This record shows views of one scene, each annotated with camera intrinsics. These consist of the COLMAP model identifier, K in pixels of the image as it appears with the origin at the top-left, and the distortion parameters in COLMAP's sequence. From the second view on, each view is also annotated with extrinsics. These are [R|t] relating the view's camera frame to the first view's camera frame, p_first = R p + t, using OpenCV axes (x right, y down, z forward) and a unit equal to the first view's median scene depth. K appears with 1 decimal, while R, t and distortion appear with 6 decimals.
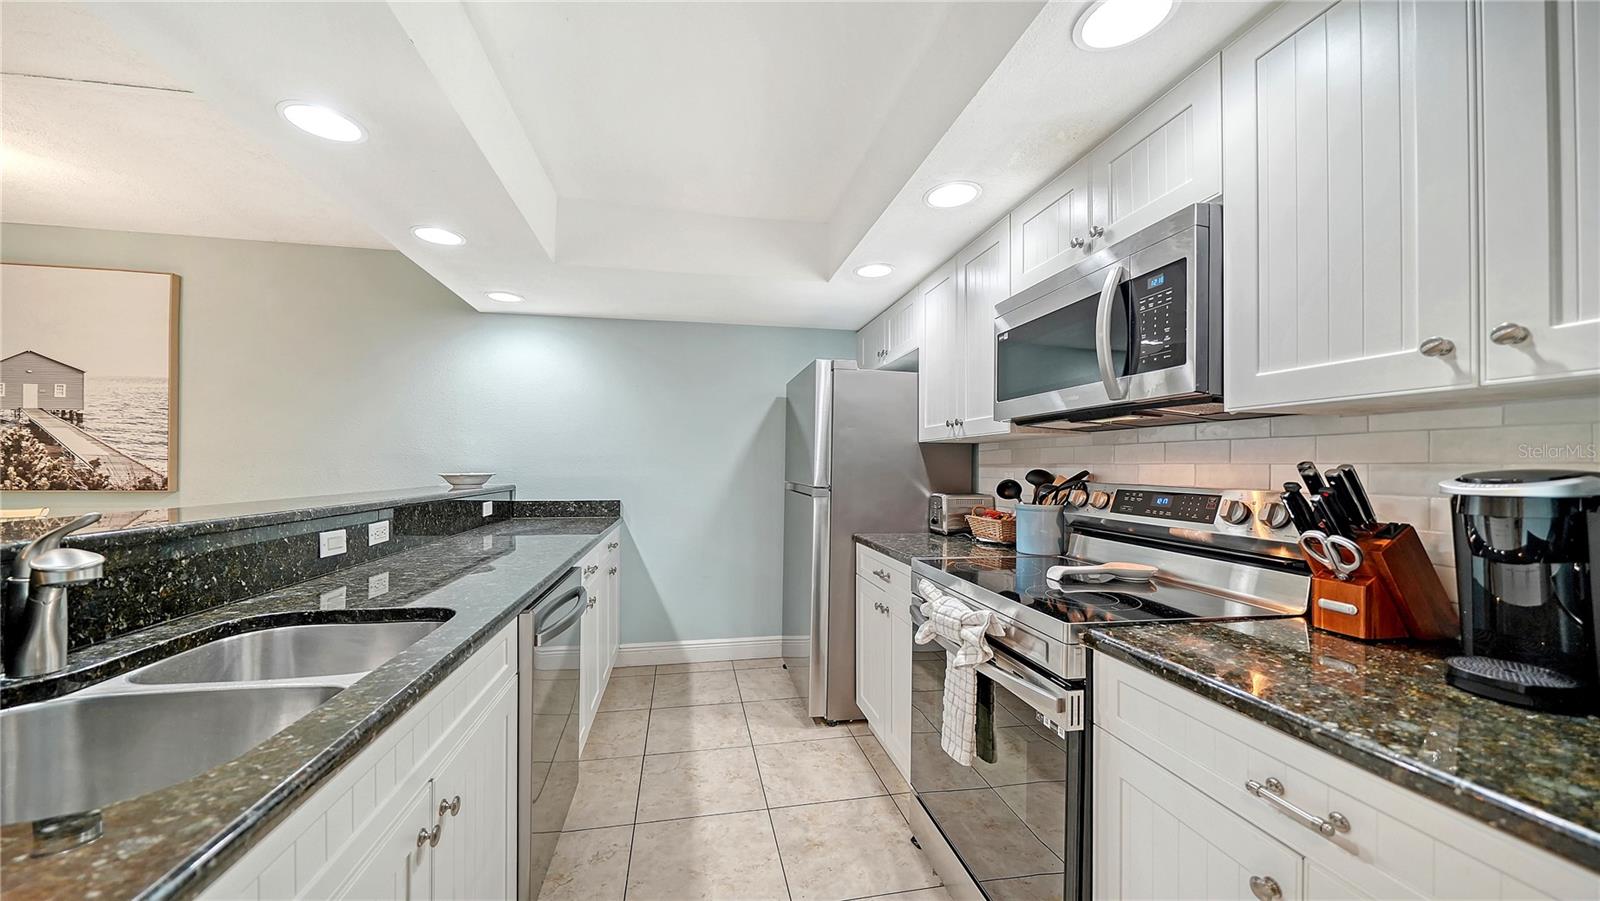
lens RADIAL K [[556.5, 0, 791.5], [0, 556.5, 455.6], [0, 0, 1]] dist [0.000392, -0.000529]
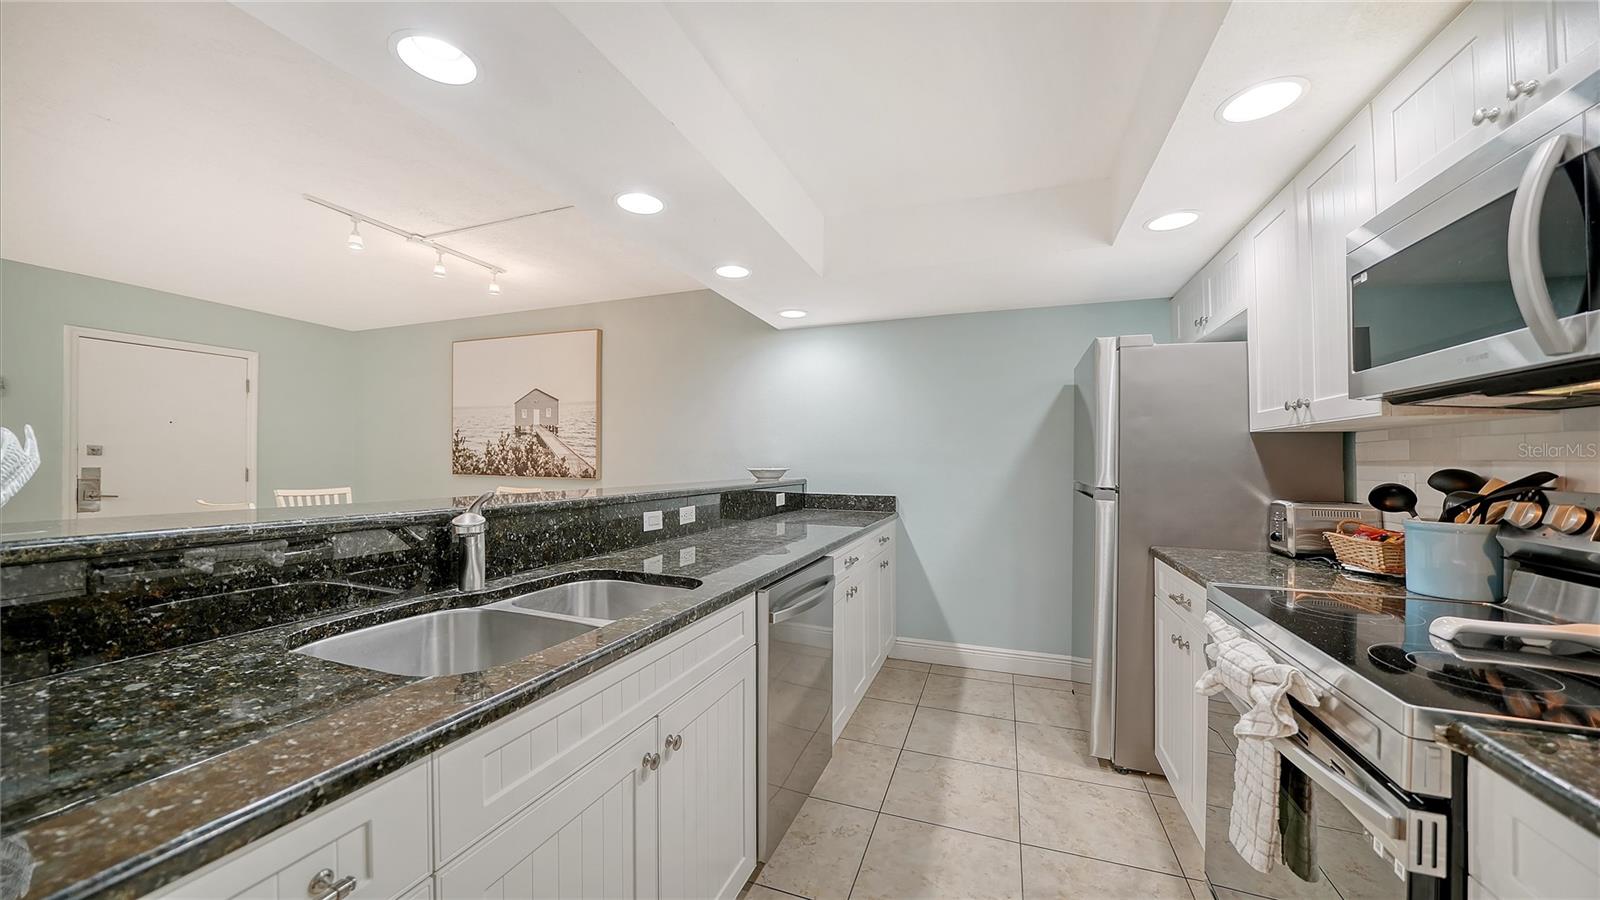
lens RADIAL K [[556.8, 0, 802.4], [0, 556.8, 448.6], [0, 0, 1]] dist [-0.014209, -0.000550]
pose [[0.857455, -0.009633, -0.514469, 0.114863], [0.005939, 0.999943, -0.008825, 0.001171], [0.514525, 0.004511, 0.857464, 0.047084]]
